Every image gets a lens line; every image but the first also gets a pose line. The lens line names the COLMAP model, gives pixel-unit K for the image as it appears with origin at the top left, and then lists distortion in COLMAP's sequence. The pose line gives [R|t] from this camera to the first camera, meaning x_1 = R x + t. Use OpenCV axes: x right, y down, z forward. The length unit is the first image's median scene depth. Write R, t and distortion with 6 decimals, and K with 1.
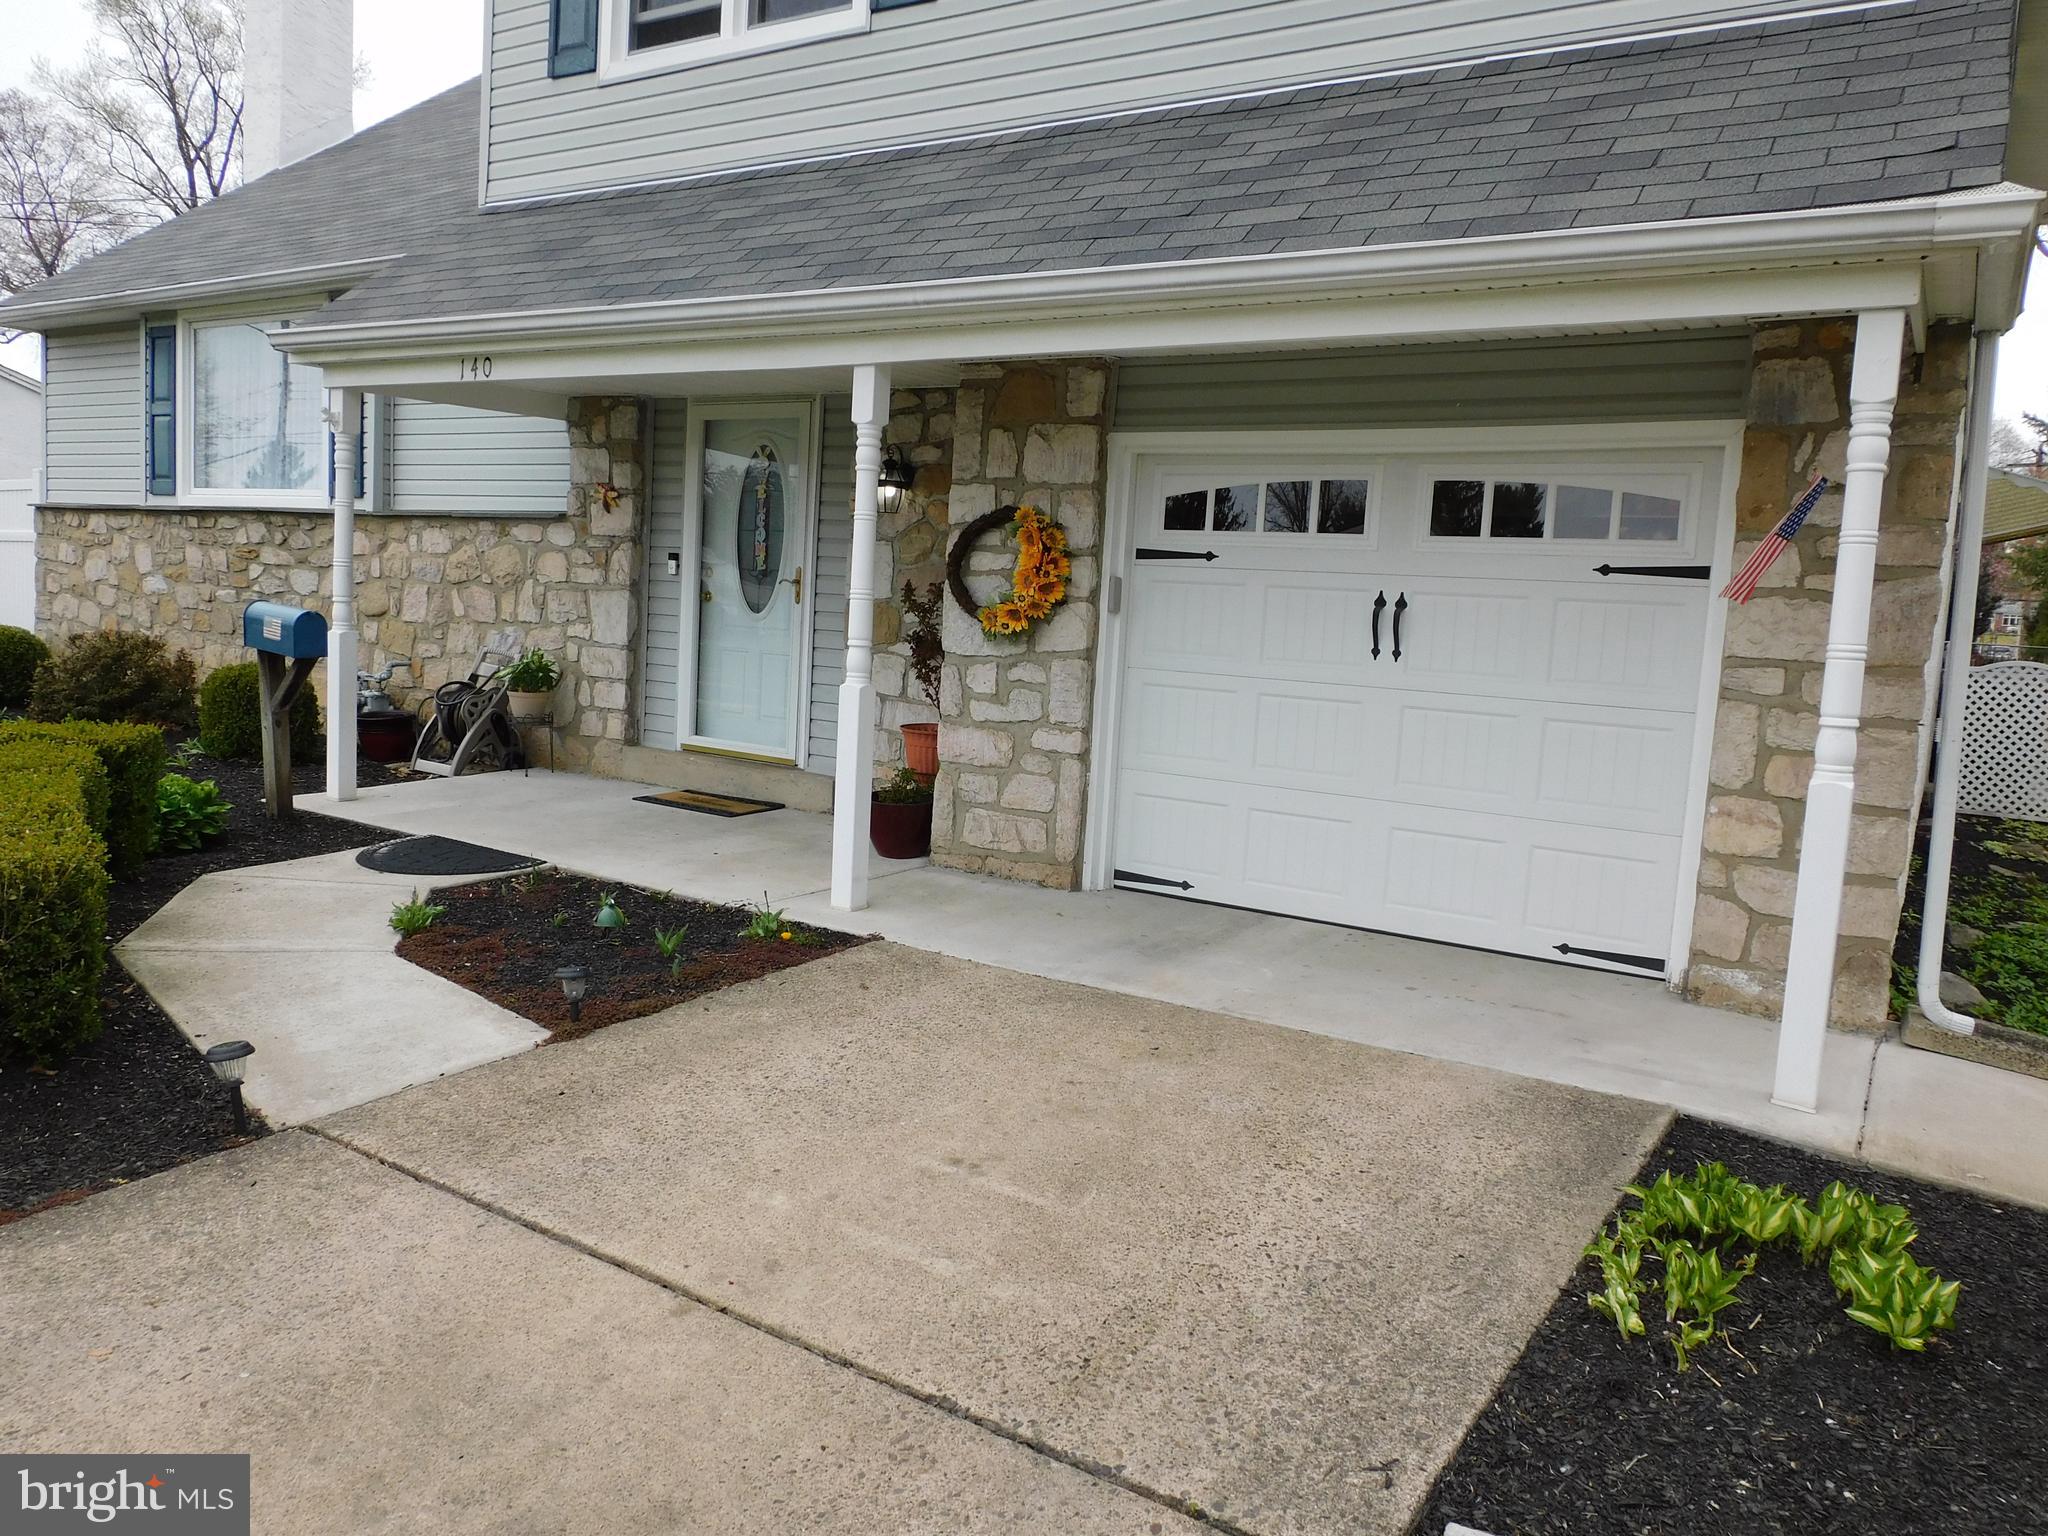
lens RADIAL K [[1436.3, 0, 1024.0], [0, 1436.3, 768.0], [0, 0, 1]] dist [-0.009744, 0.002939]
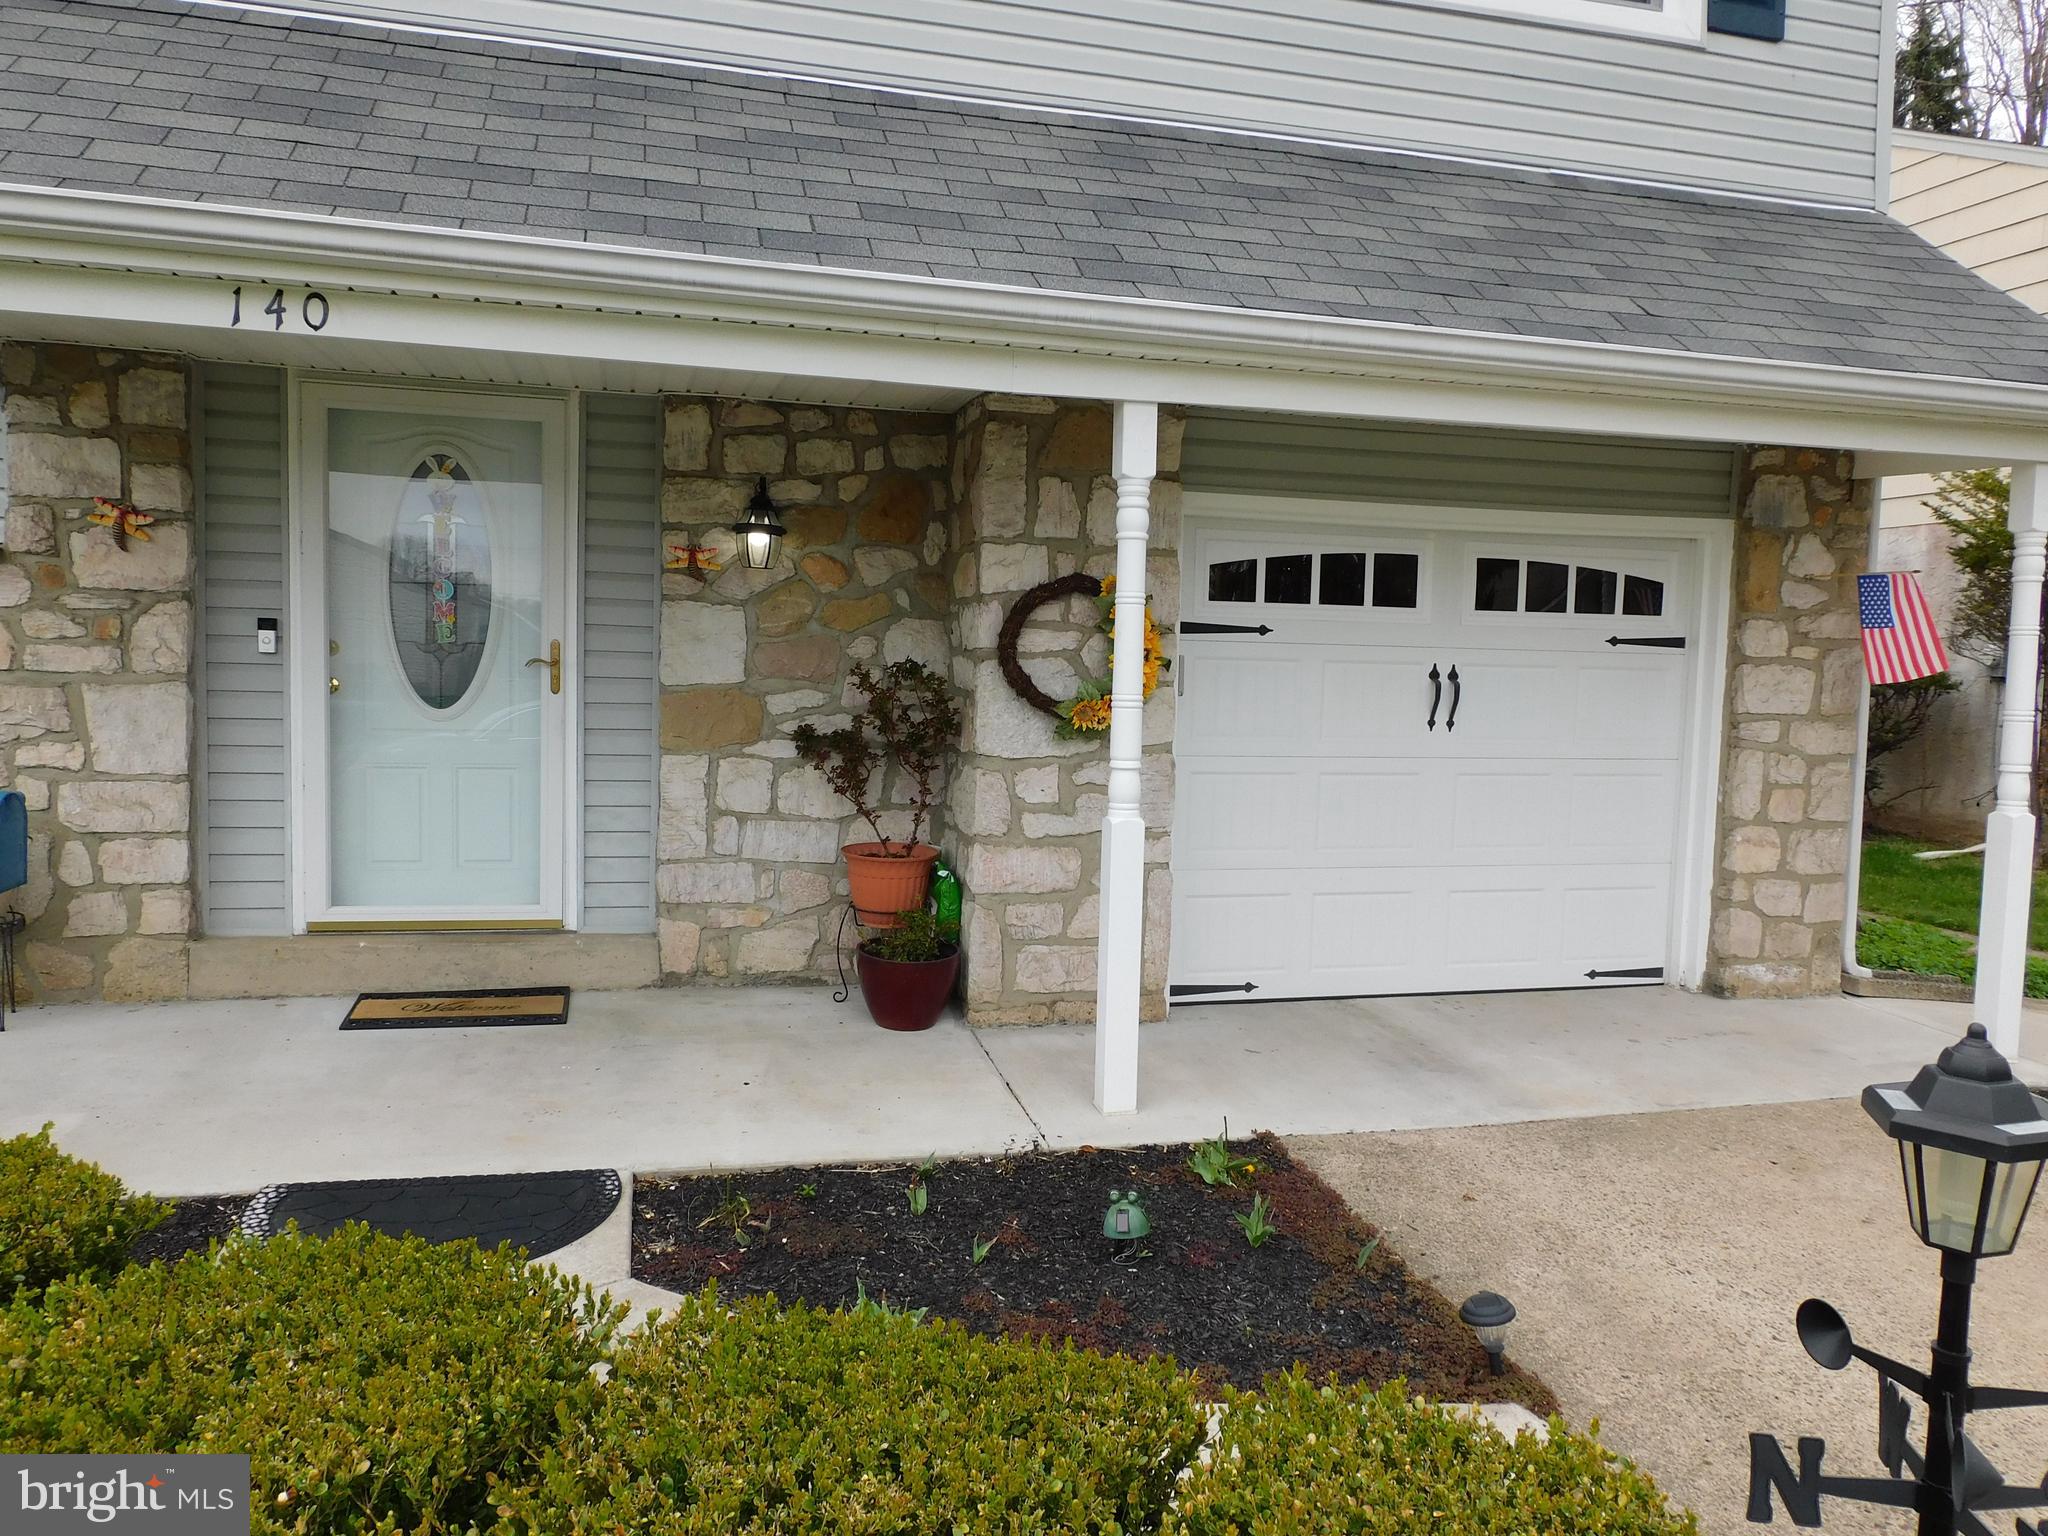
lens RADIAL K [[1454.6, 0, 1024.0], [0, 1454.6, 768.0], [0, 0, 1]] dist [0.001289, 0.000126]
pose [[0.681662, -0.098297, 0.725034, -0.633015], [0.094541, 0.994460, 0.045940, -0.111376], [-0.725534, 0.037229, 0.687179, 0.449774]]
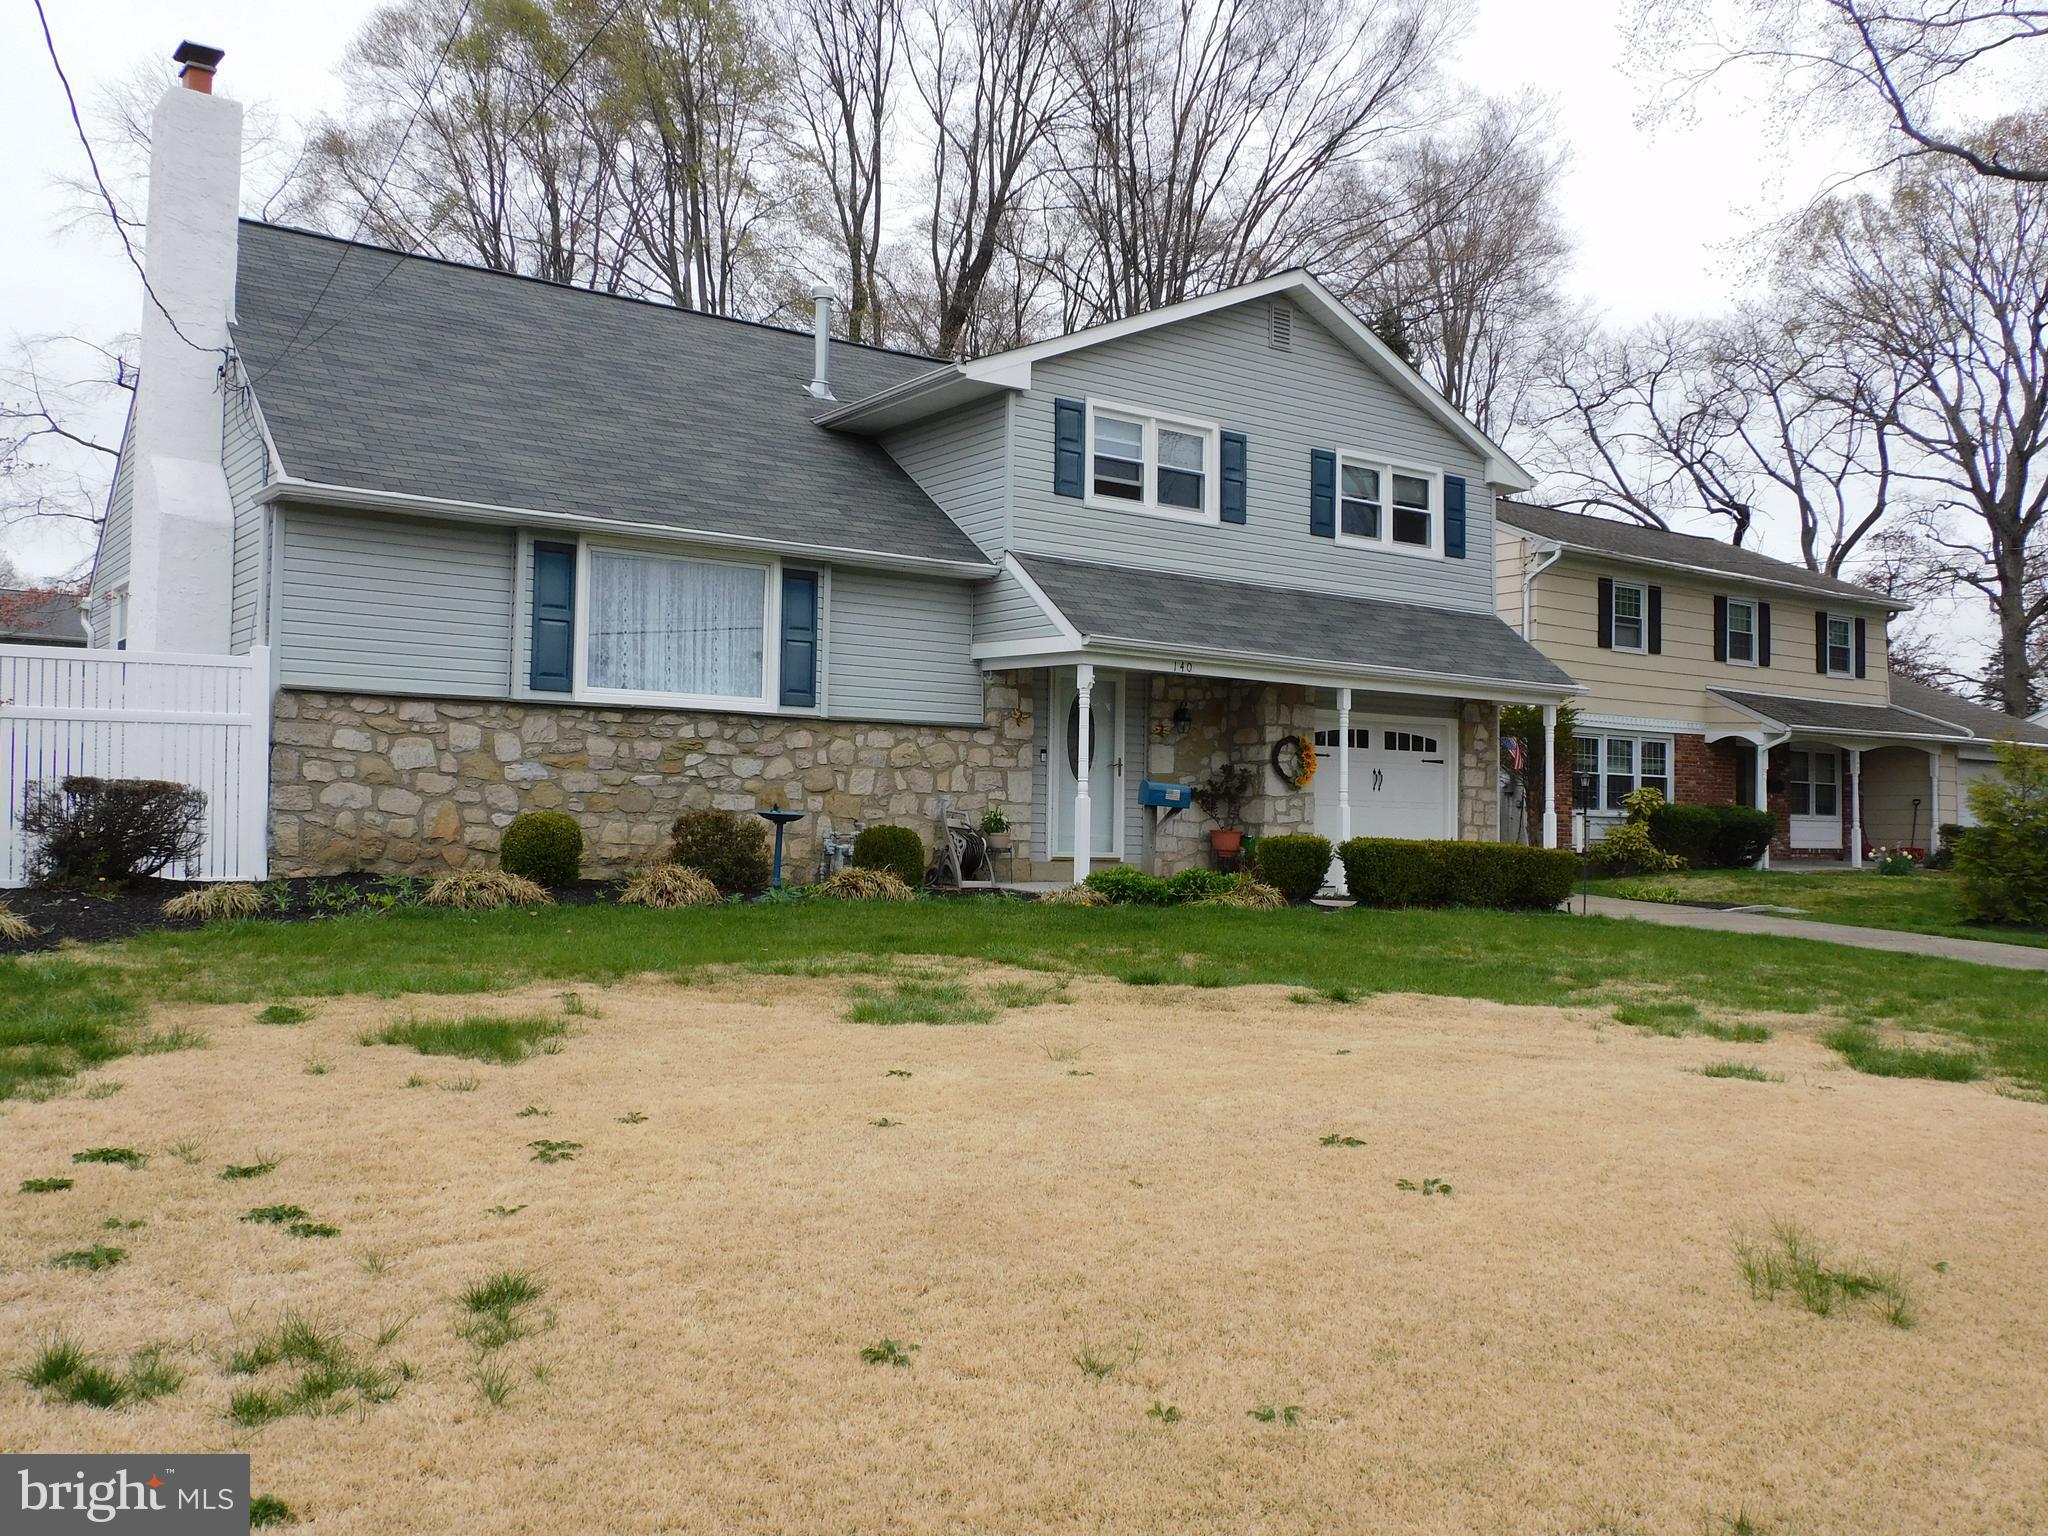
lens RADIAL K [[1741.1, 0, 1021.1], [0, 1741.1, 784.6], [0, 0, 1]] dist [0.000394, -0.000946]
pose [[0.381386, -0.028599, 0.923973, -2.937108], [0.108143, 0.994039, -0.013870, -0.105492], [-0.918068, 0.105212, 0.382205, 0.280894]]
